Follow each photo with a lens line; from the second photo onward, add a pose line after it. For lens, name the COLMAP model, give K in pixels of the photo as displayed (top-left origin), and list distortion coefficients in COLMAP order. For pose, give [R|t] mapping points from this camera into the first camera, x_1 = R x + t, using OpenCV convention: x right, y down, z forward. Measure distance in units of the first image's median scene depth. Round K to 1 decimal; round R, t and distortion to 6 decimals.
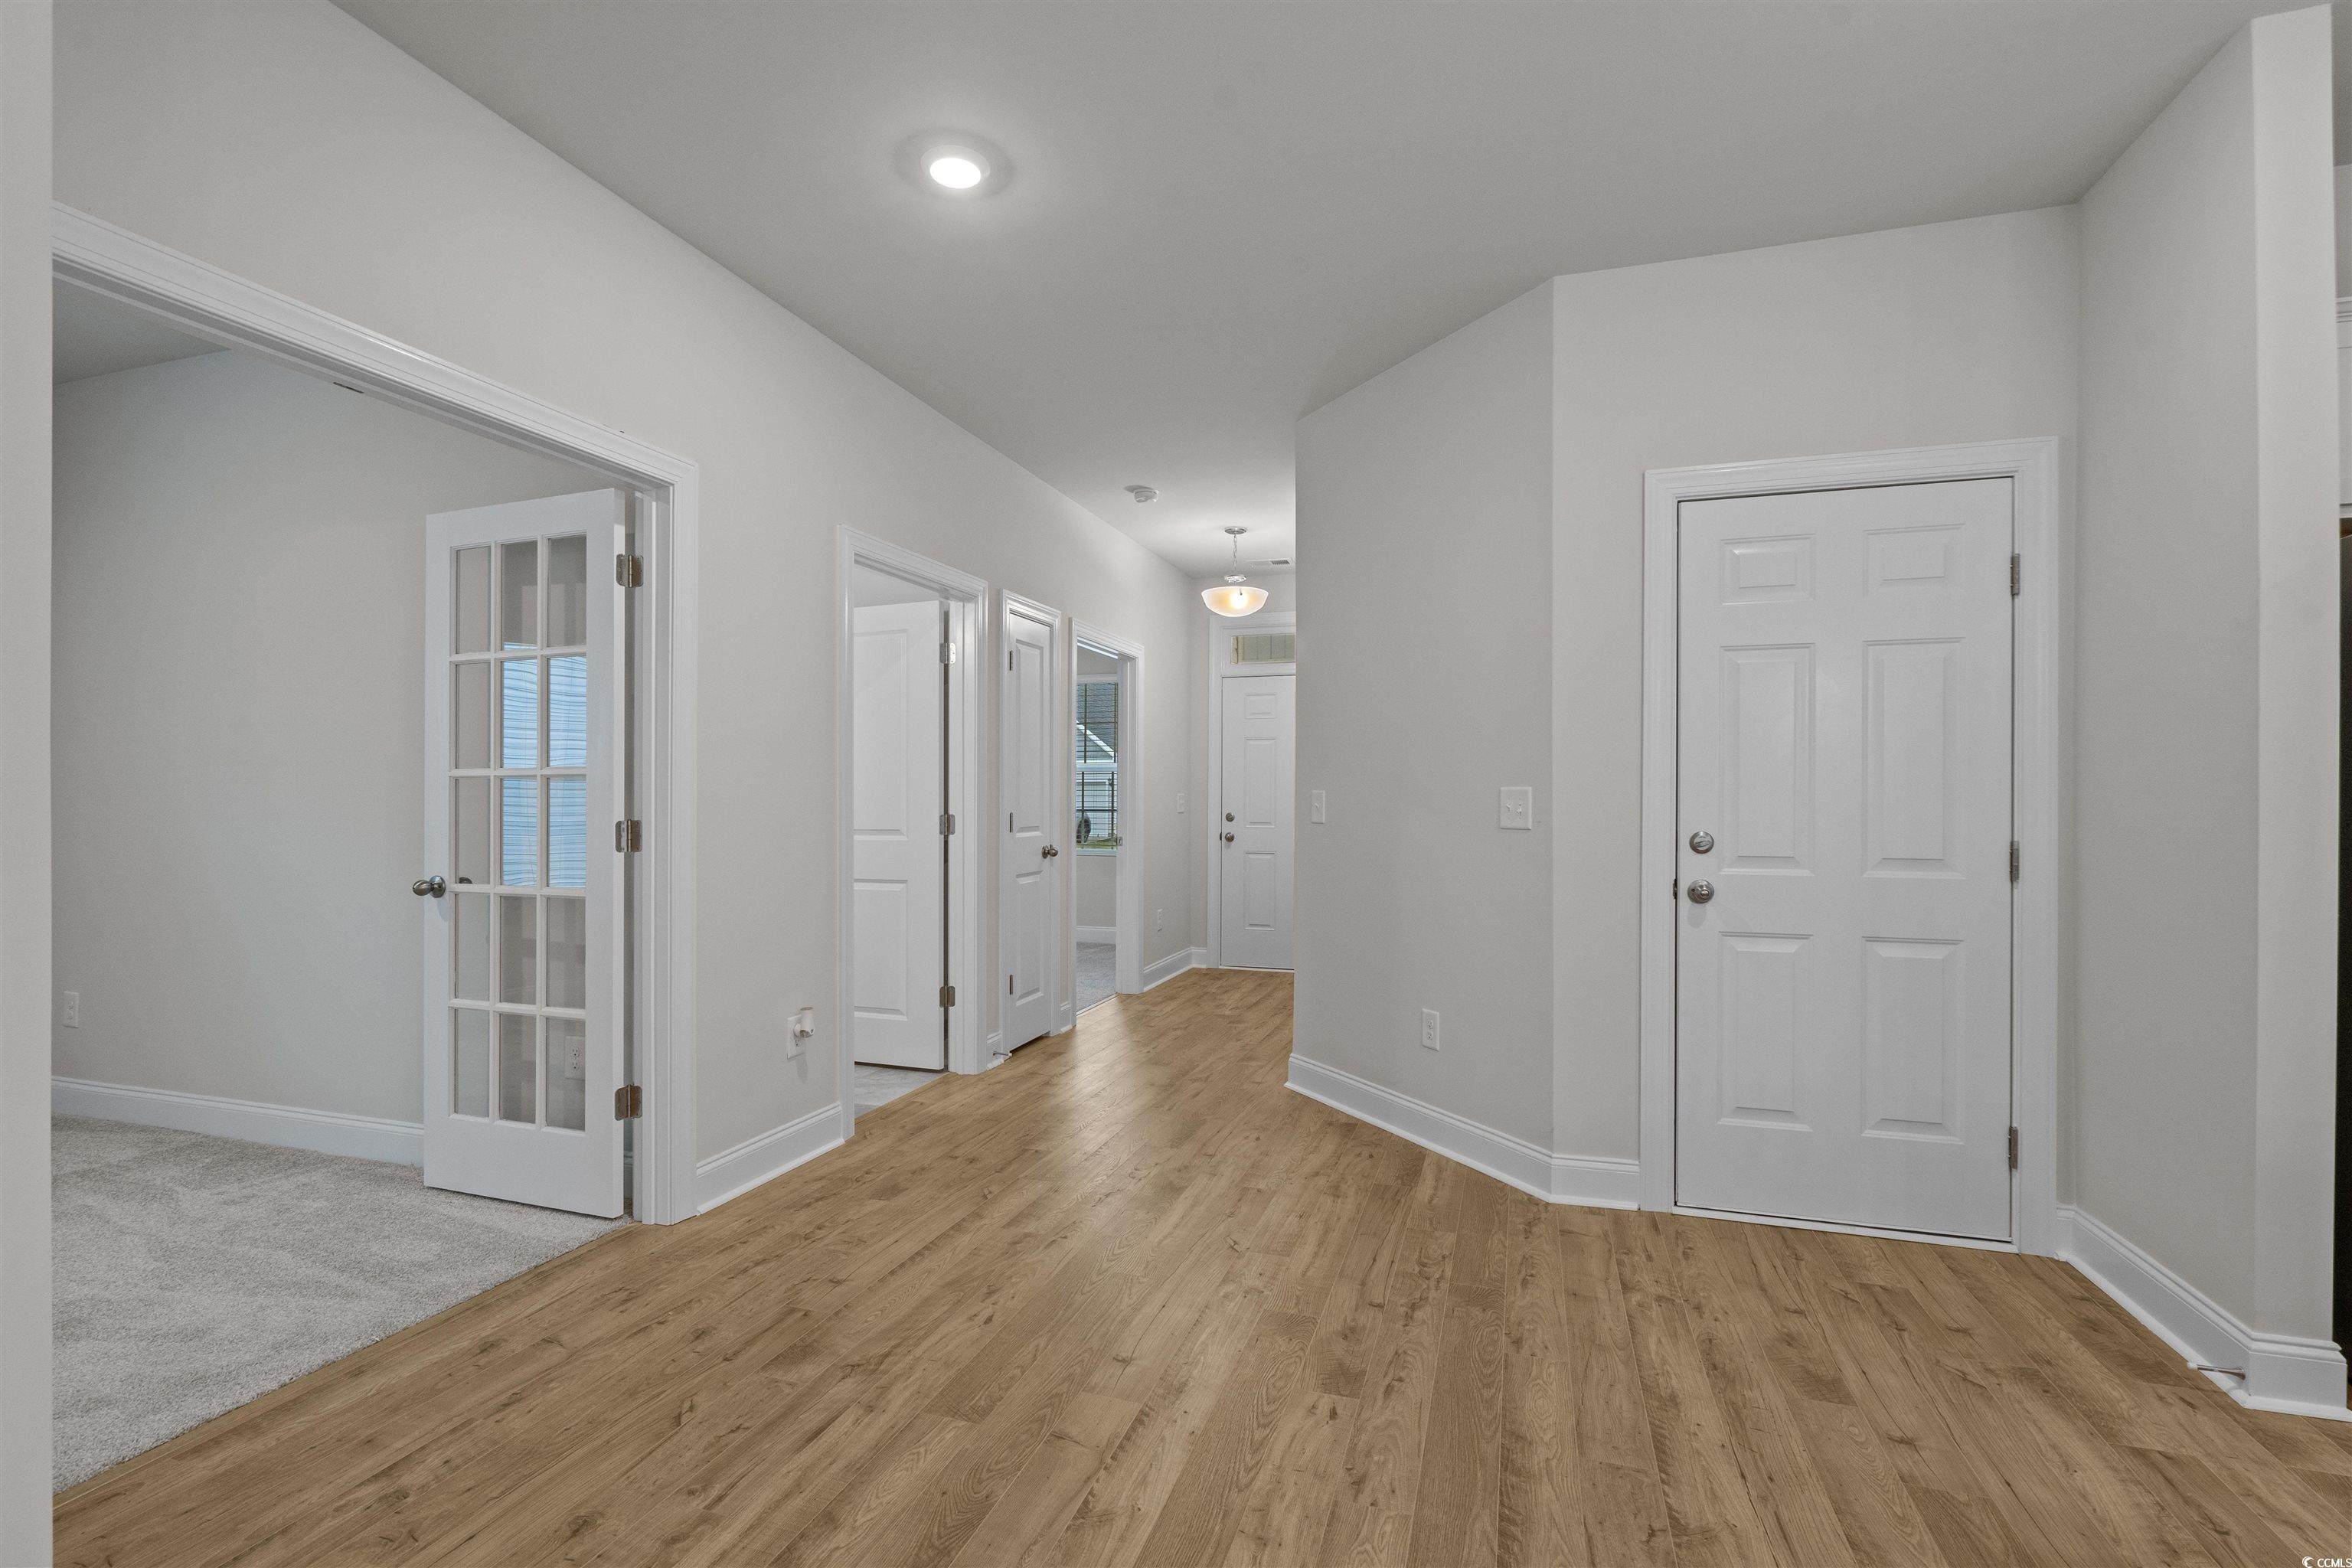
lens RADIAL K [[1052.4, 0, 1176.4], [0, 1052.4, 800.0], [0, 0, 1]] dist [-0.004561, -0.000585]
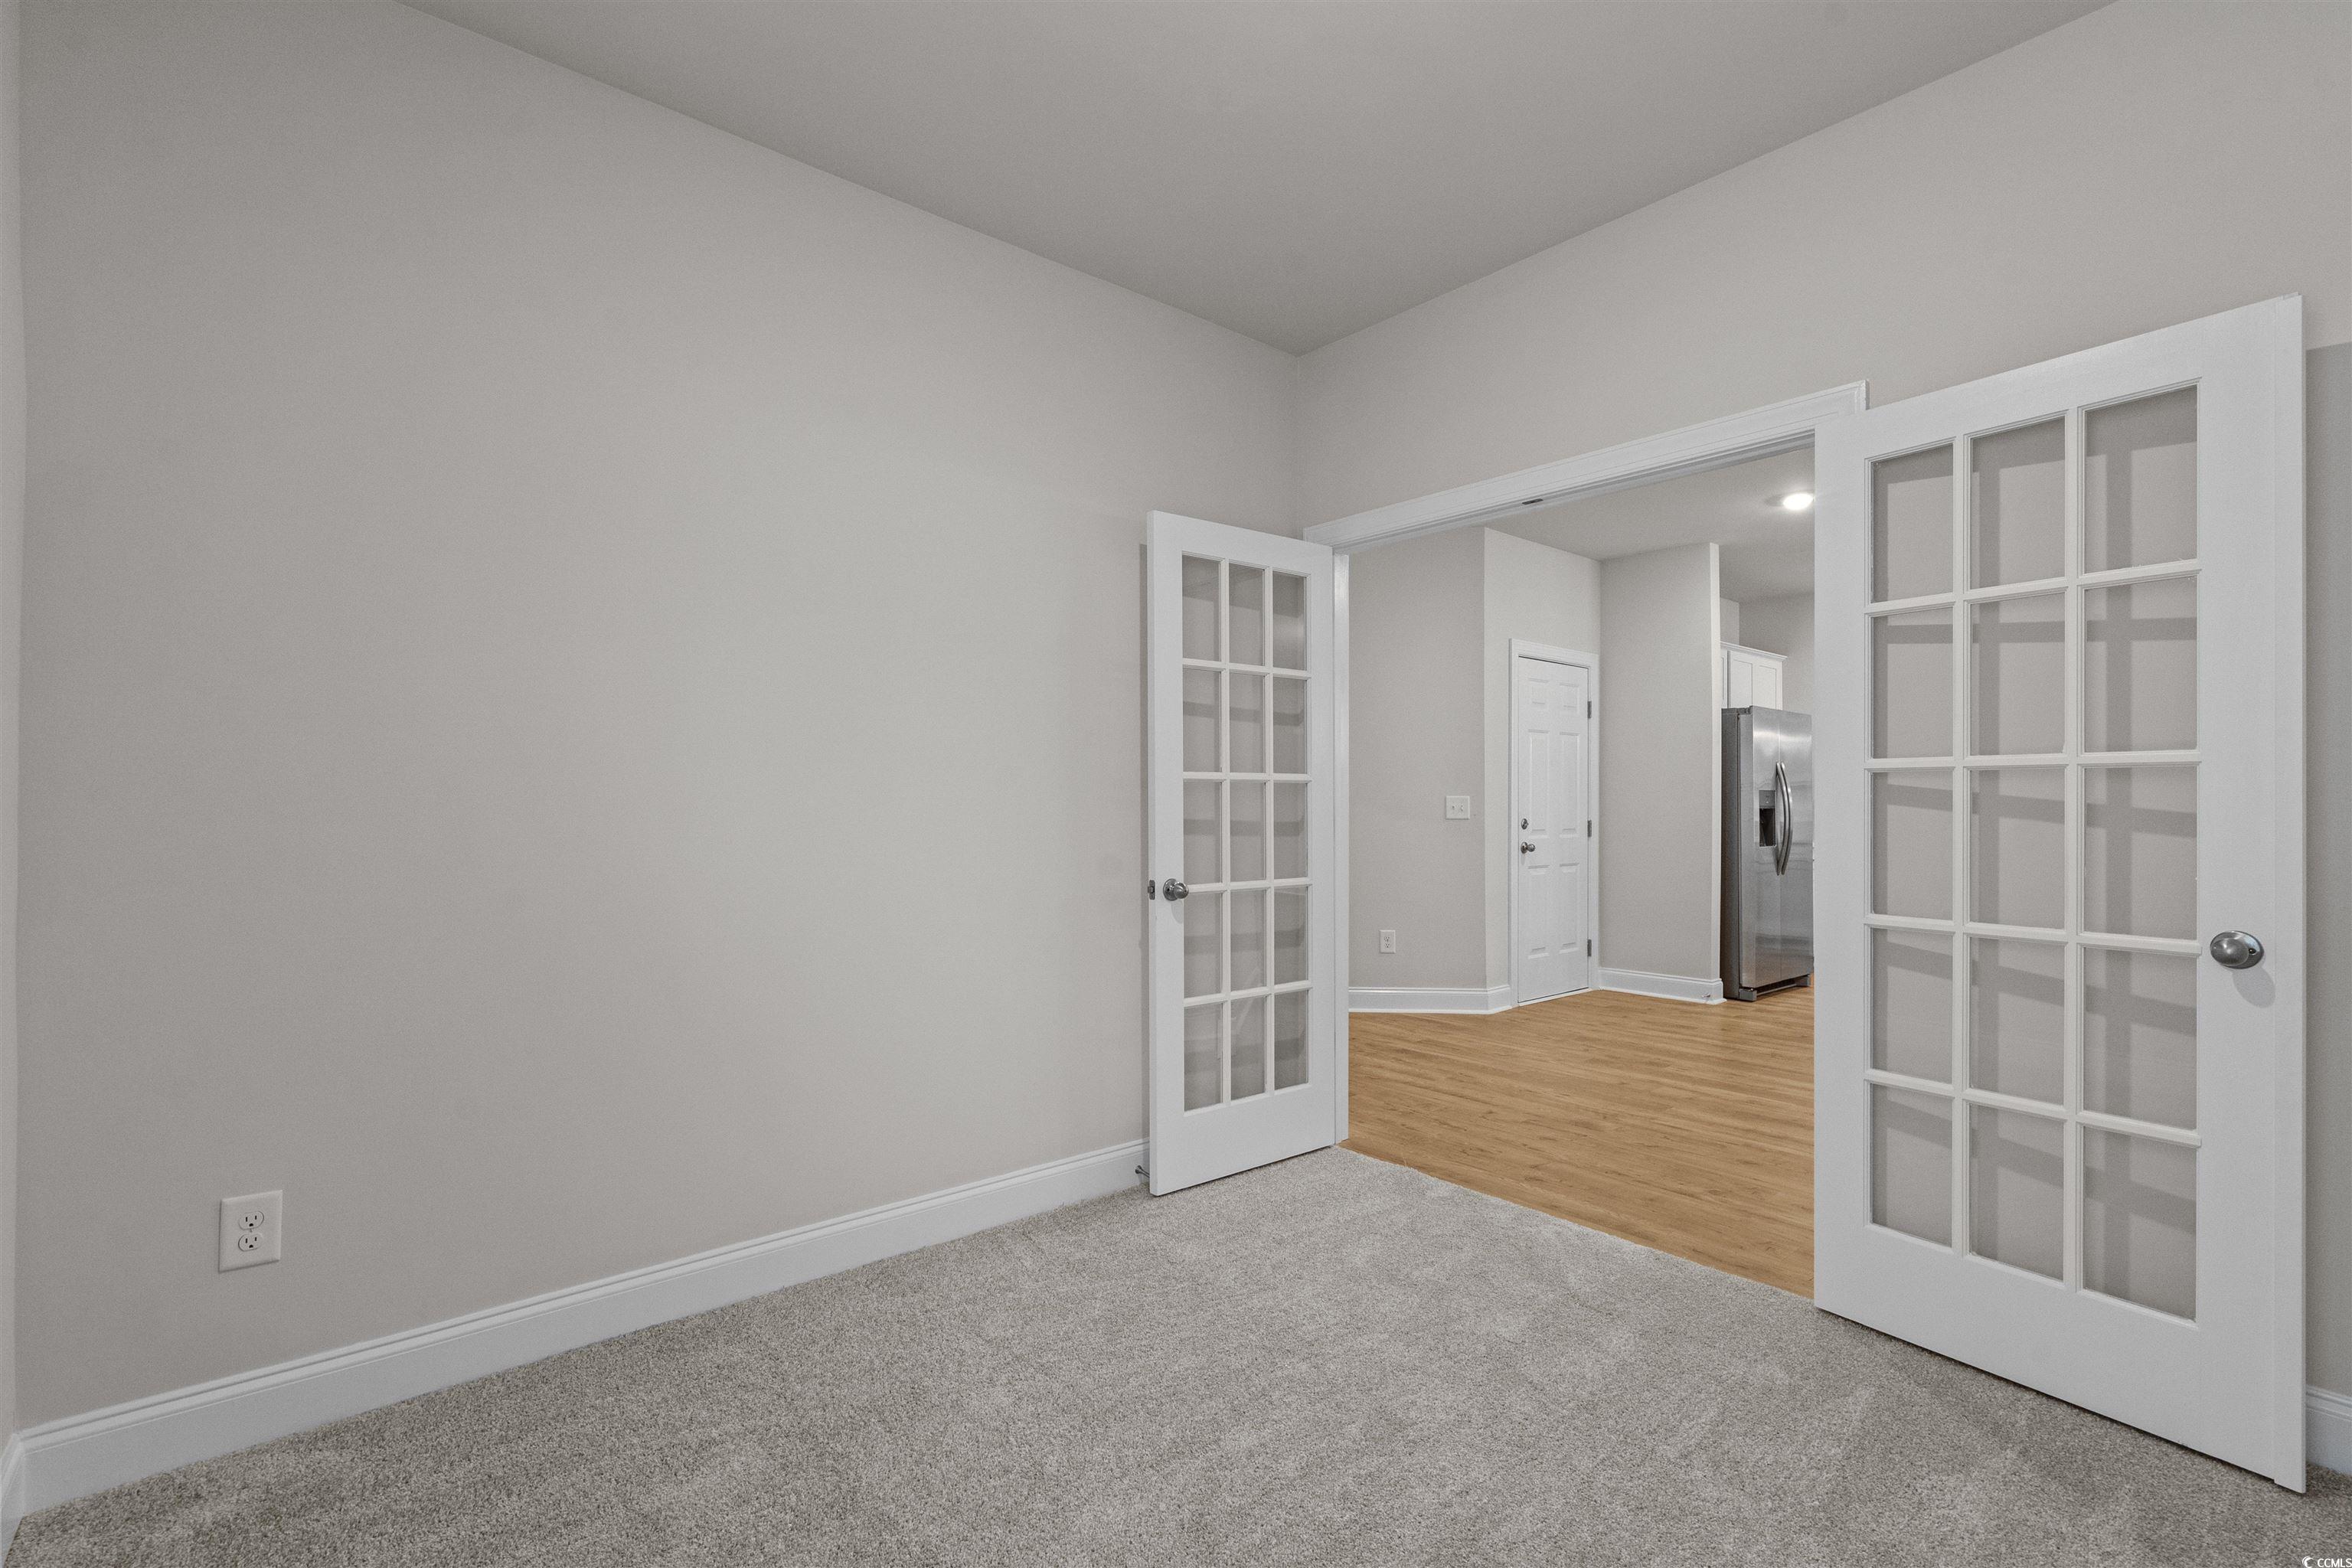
lens RADIAL K [[1052.4, 0, 1176.4], [0, 1052.4, 800.0], [0, 0, 1]] dist [-0.004561, -0.000585]
pose [[0.532247, 0.002794, 0.846585, -1.728811], [0.002993, 0.999982, -0.005182, 0.003531], [-0.846584, 0.005292, 0.532229, 0.517435]]
